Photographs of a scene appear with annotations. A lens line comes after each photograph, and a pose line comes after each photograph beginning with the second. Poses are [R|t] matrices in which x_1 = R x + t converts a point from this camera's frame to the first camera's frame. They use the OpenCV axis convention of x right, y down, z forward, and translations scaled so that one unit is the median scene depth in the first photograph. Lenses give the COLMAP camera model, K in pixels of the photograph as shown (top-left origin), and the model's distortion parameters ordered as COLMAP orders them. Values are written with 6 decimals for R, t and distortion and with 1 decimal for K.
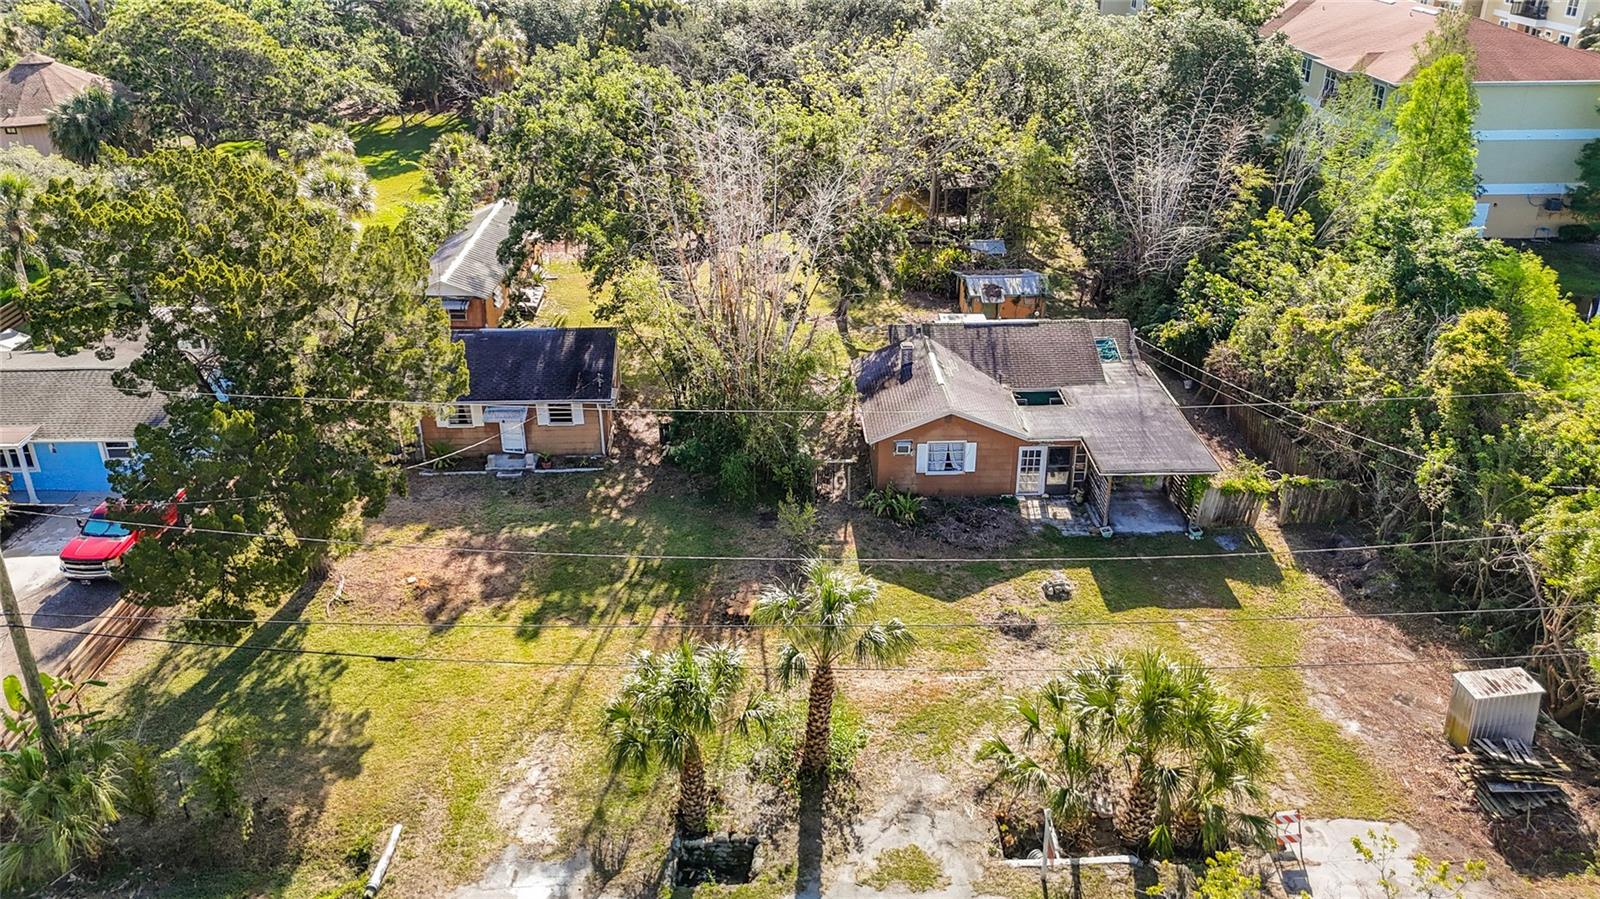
lens RADIAL K [[1173.5, 0, 795.4], [0, 1173.5, 444.6], [0, 0, 1]] dist [0.079524, -0.067390]
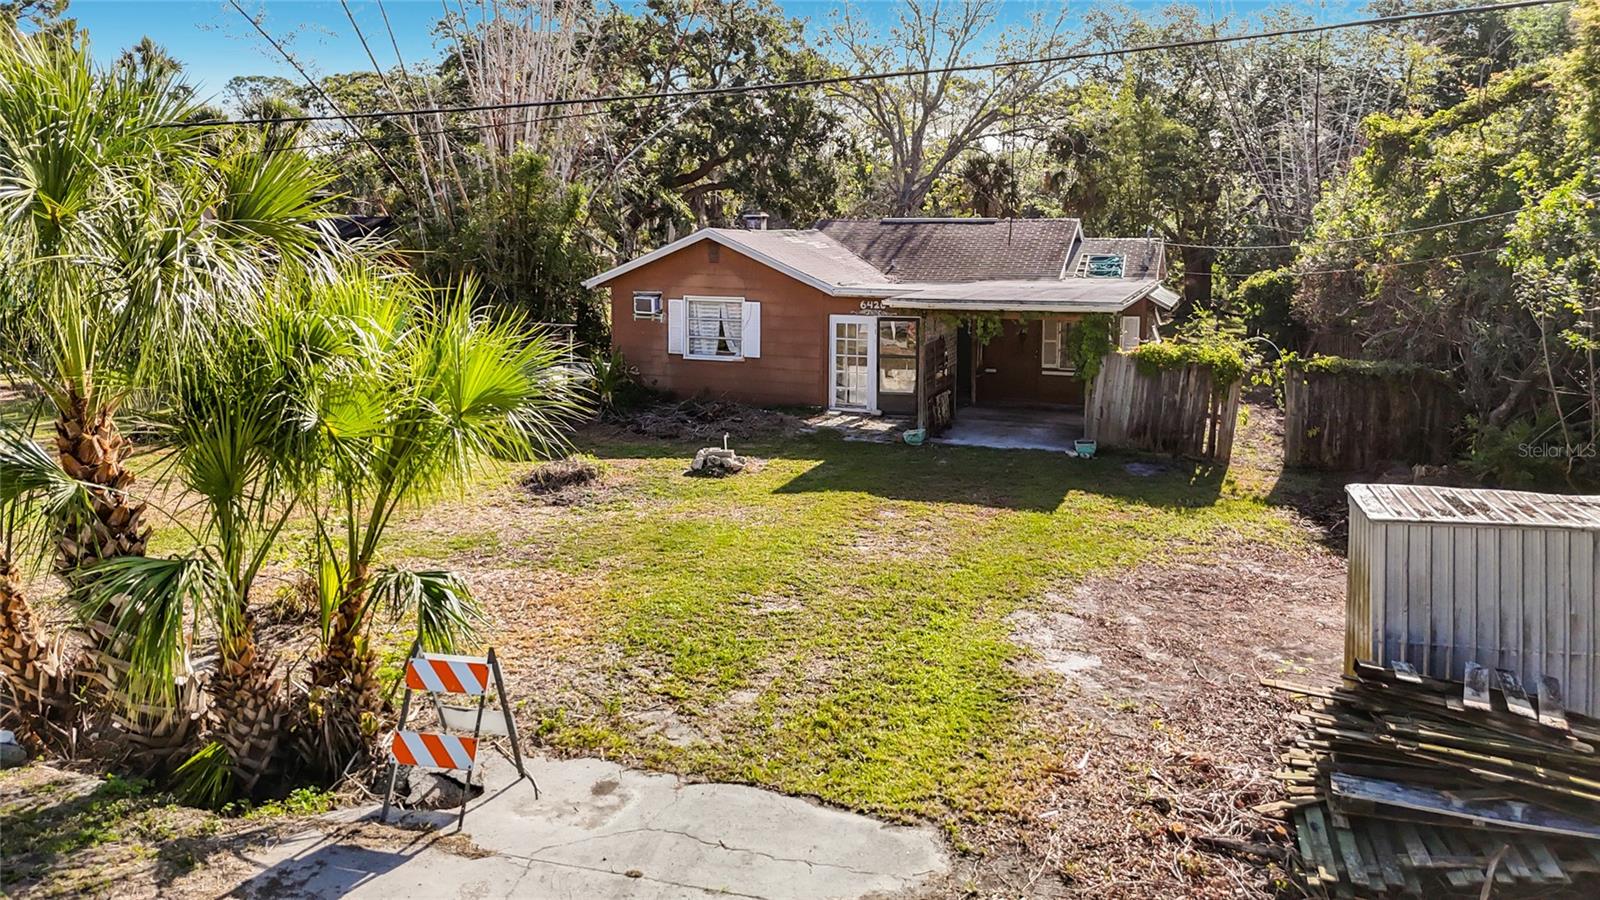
lens RADIAL K [[1195.8, 0, 811.1], [0, 1195.8, 345.3], [0, 0, 1]] dist [0.055619, -0.002766]
pose [[0.933593, 0.045748, -0.355402, 0.405503], [-0.170961, 0.928524, -0.329570, 0.218917], [0.314922, 0.368444, 0.874685, 0.505906]]
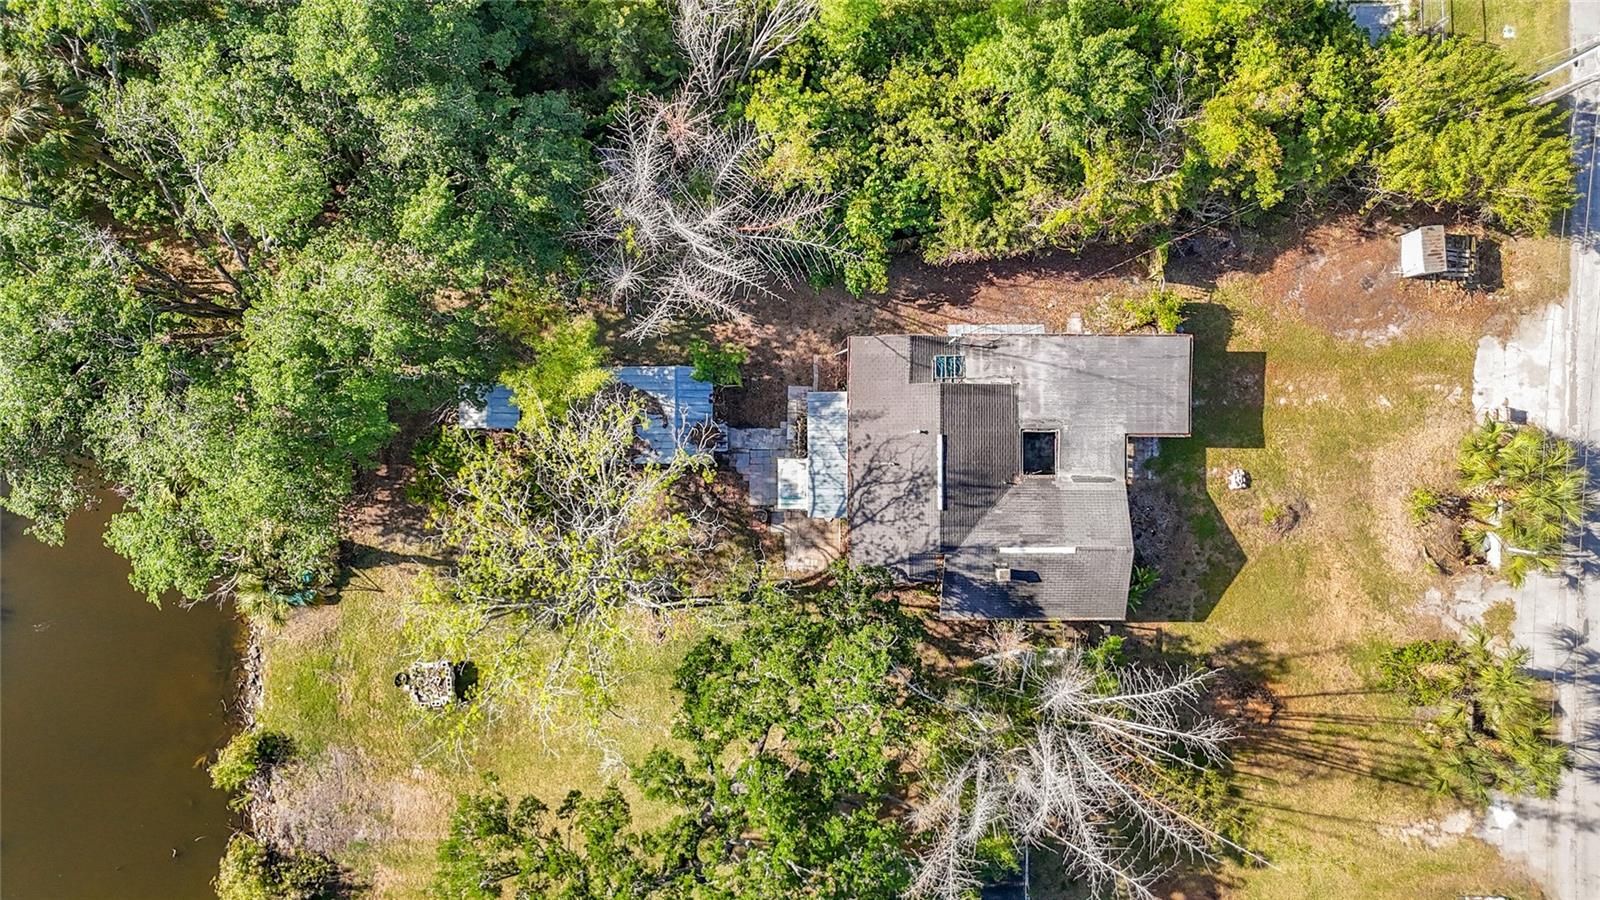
lens RADIAL K [[1161.0, 0, 804.7], [0, 1161.0, 470.1], [0, 0, 1]] dist [0.059218, -0.067849]
pose [[0.028595, -0.999164, -0.029230, 0.238457], [0.445647, -0.013432, 0.895108, -1.200346], [-0.894752, -0.038621, 0.444890, 0.785241]]
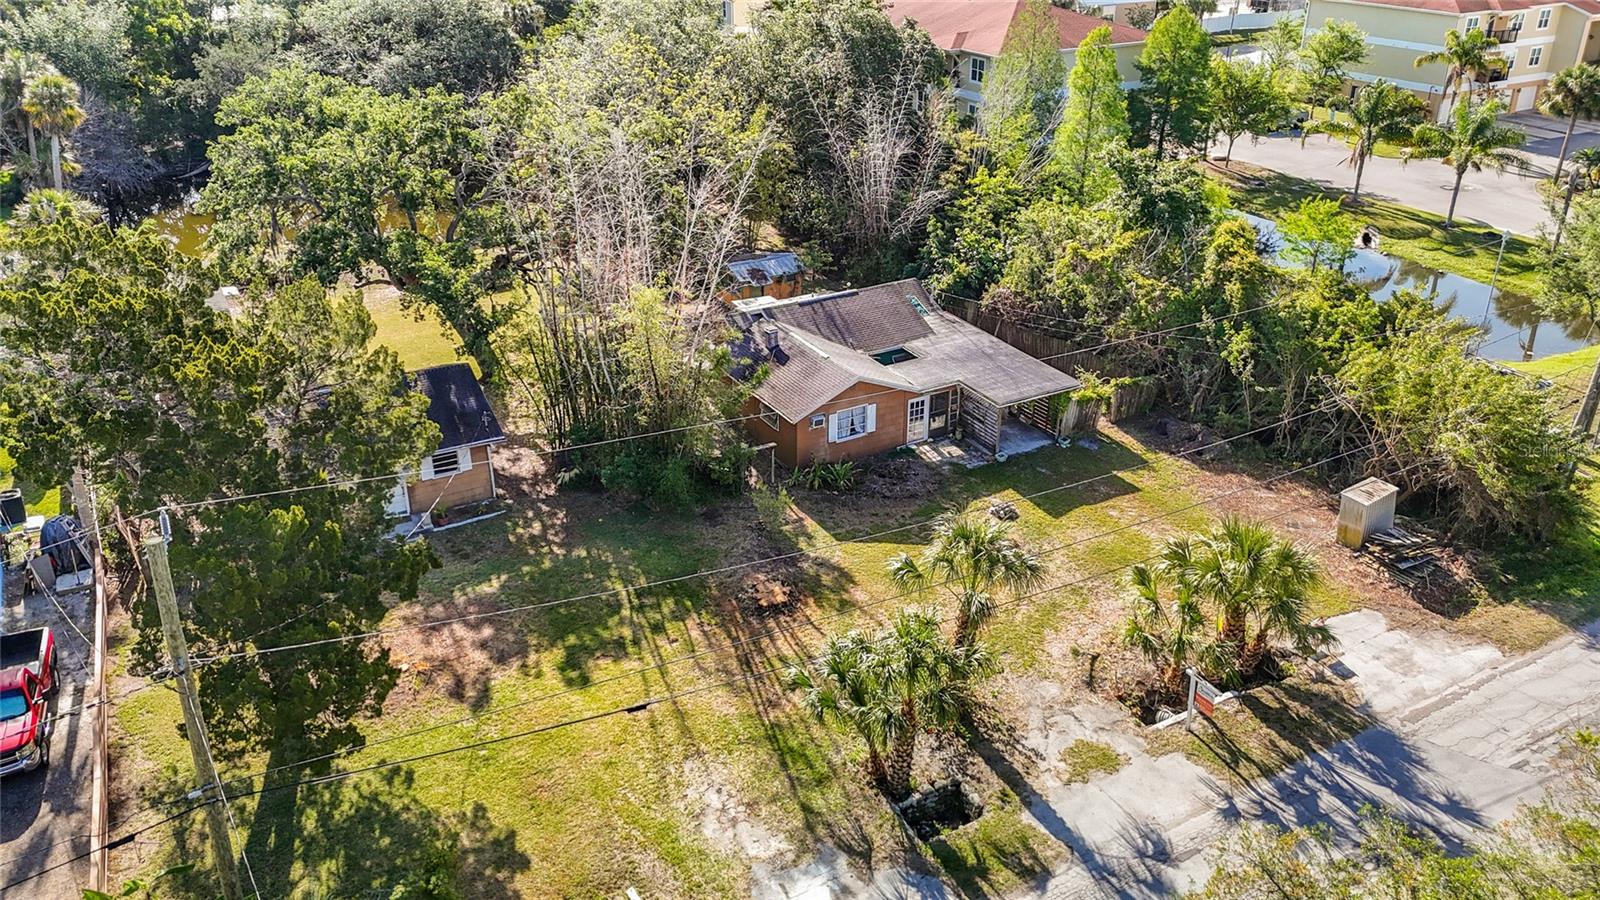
lens RADIAL K [[1173.5, 0, 795.4], [0, 1173.5, 445.1], [0, 0, 1]] dist [0.079524, -0.067390]
pose [[0.887699, -0.202922, 0.413295, -0.375903], [0.204847, 0.977969, 0.040185, -0.023566], [-0.412344, 0.048990, 0.909710, 0.053714]]
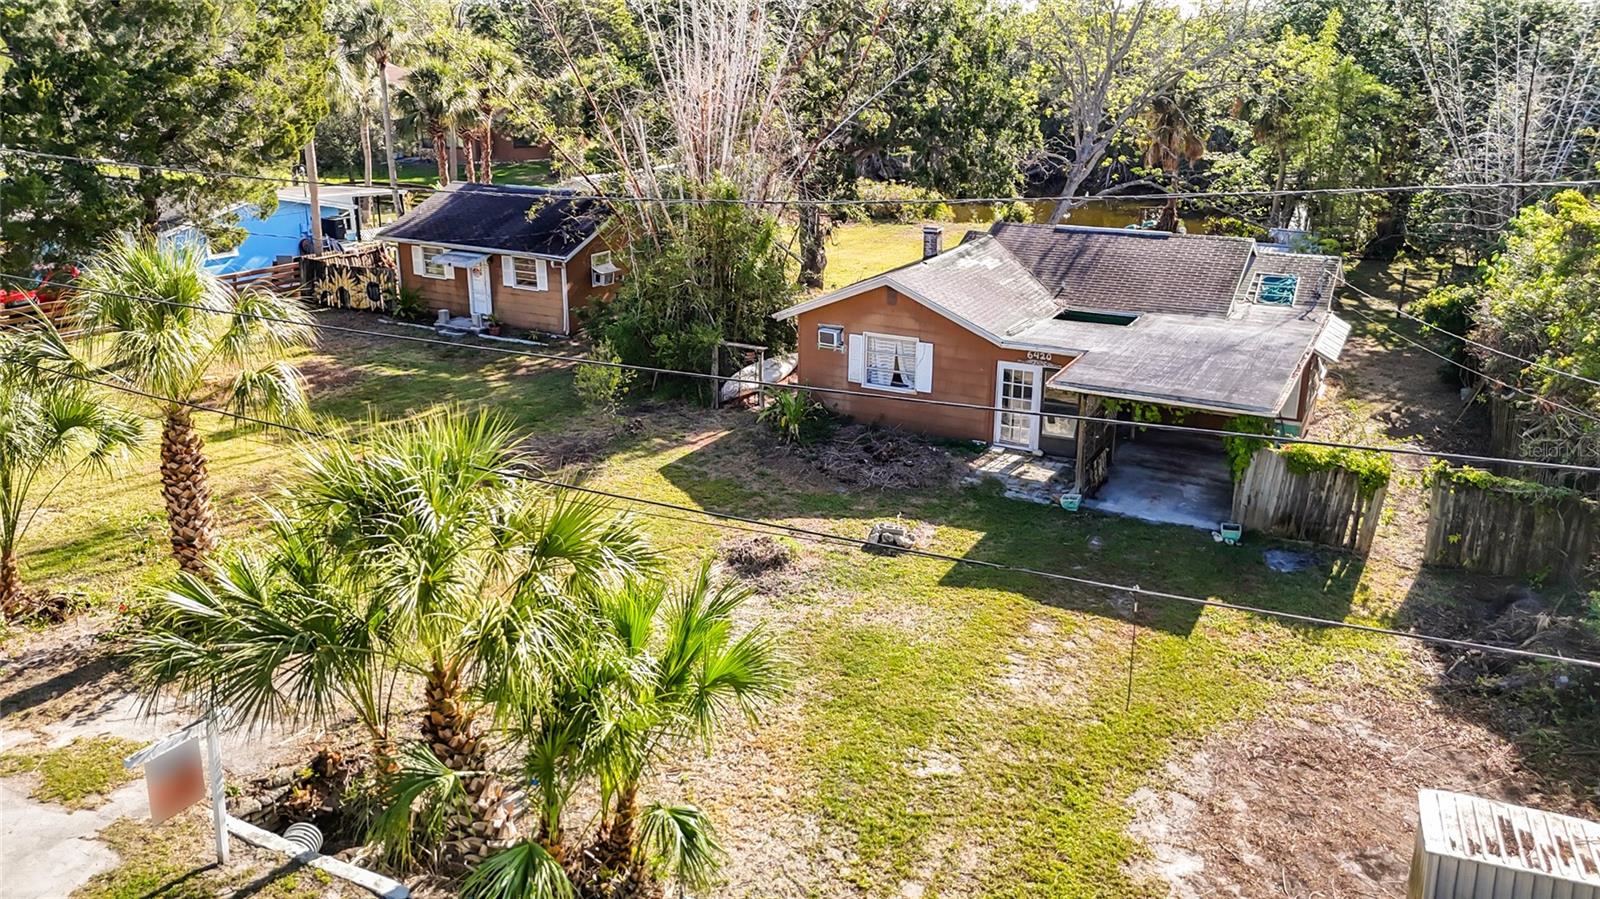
lens RADIAL K [[1192.9, 0, 801.2], [0, 1192.9, 398.4], [0, 0, 1]] dist [0.060960, -0.061065]
pose [[0.869748, 0.150782, -0.469898, 0.414083], [-0.232044, 0.965306, -0.119747, 0.125603], [0.435539, 0.213187, 0.874561, 0.420755]]
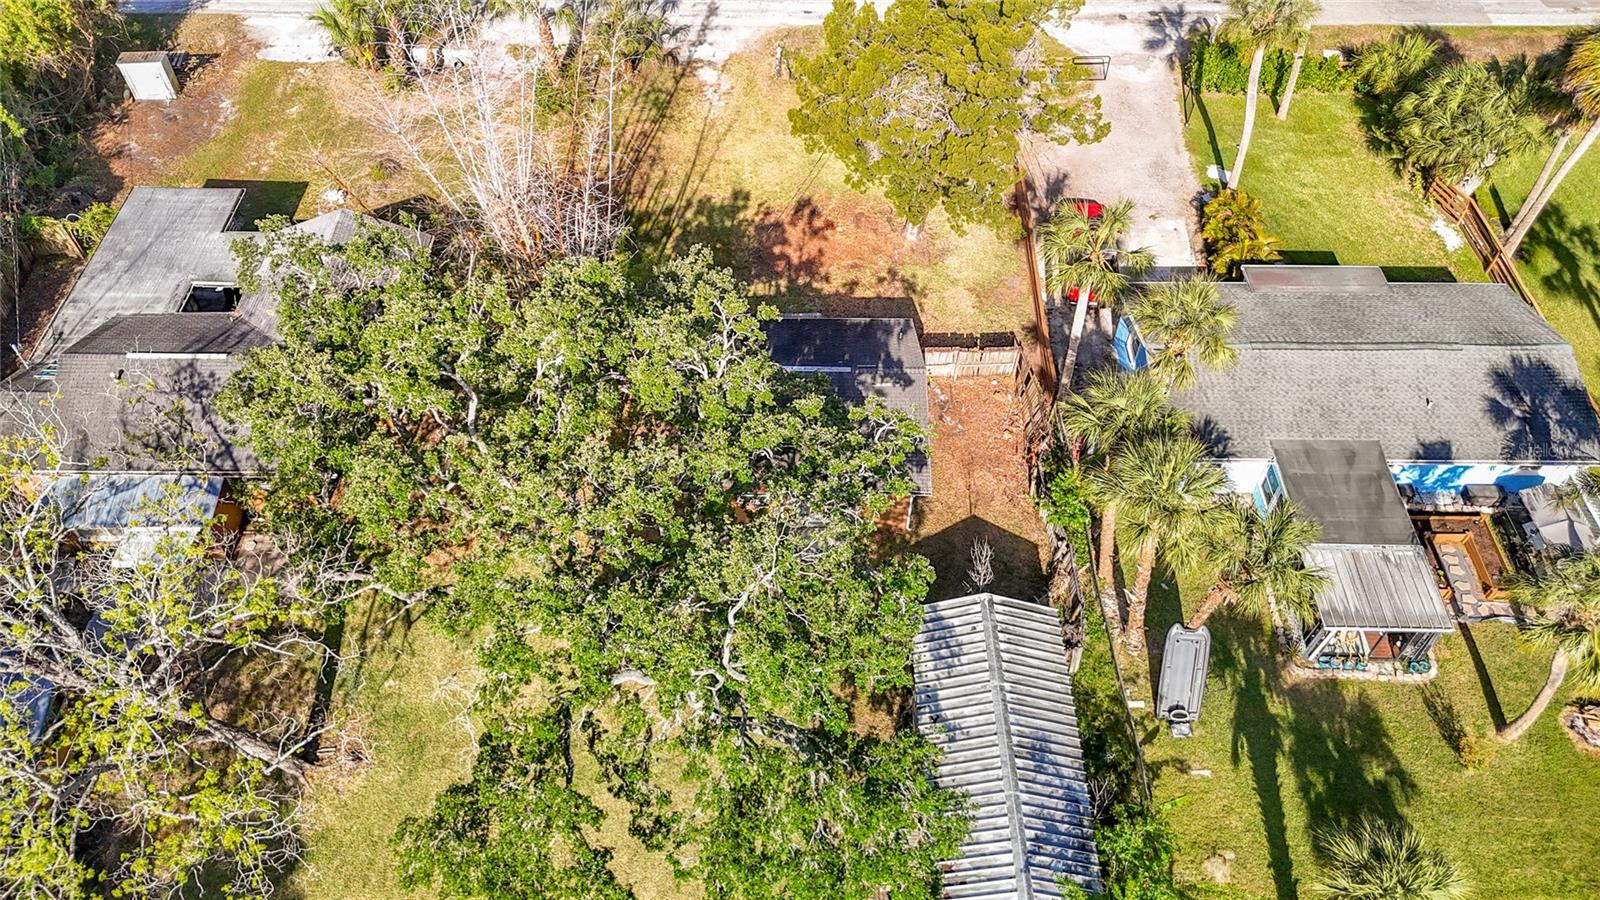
lens RADIAL K [[1161.0, 0, 804.7], [0, 1161.0, 470.1], [0, 0, 1]] dist [0.059218, -0.067849]
pose [[-0.999215, -0.037471, -0.012882, -0.263805], [-0.020985, 0.224672, 0.974208, -0.988796], [-0.033610, 0.973714, -0.225282, 1.444200]]
